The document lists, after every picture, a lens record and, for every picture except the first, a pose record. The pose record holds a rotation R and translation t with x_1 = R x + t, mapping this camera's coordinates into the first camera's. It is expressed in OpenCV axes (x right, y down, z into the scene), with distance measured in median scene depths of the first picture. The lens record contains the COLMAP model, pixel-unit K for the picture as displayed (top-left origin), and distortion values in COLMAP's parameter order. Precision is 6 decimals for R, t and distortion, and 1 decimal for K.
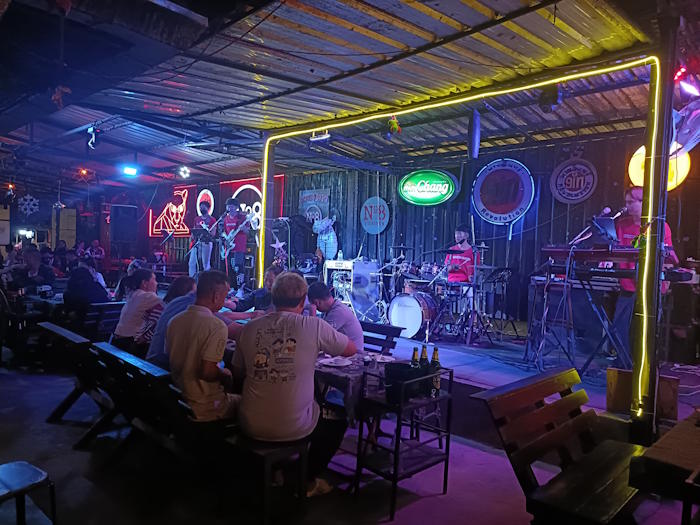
lens RADIAL K [[511.5, 0, 350.0], [0, 511.5, 262.5], [0, 0, 1]] dist [0.050069, -0.046262]
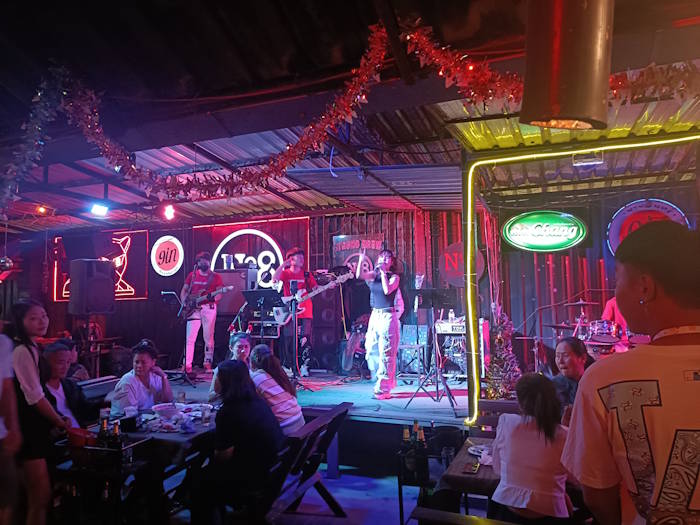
lens RADIAL K [[511.1, 0, 349.7], [0, 511.1, 260.0], [0, 0, 1]] dist [0.054465, -0.045890]
pose [[0.935296, -0.021992, 0.353182, -0.560799], [0.055295, 0.994889, -0.084483, -0.052574], [-0.349519, 0.098546, 0.931732, 0.385532]]
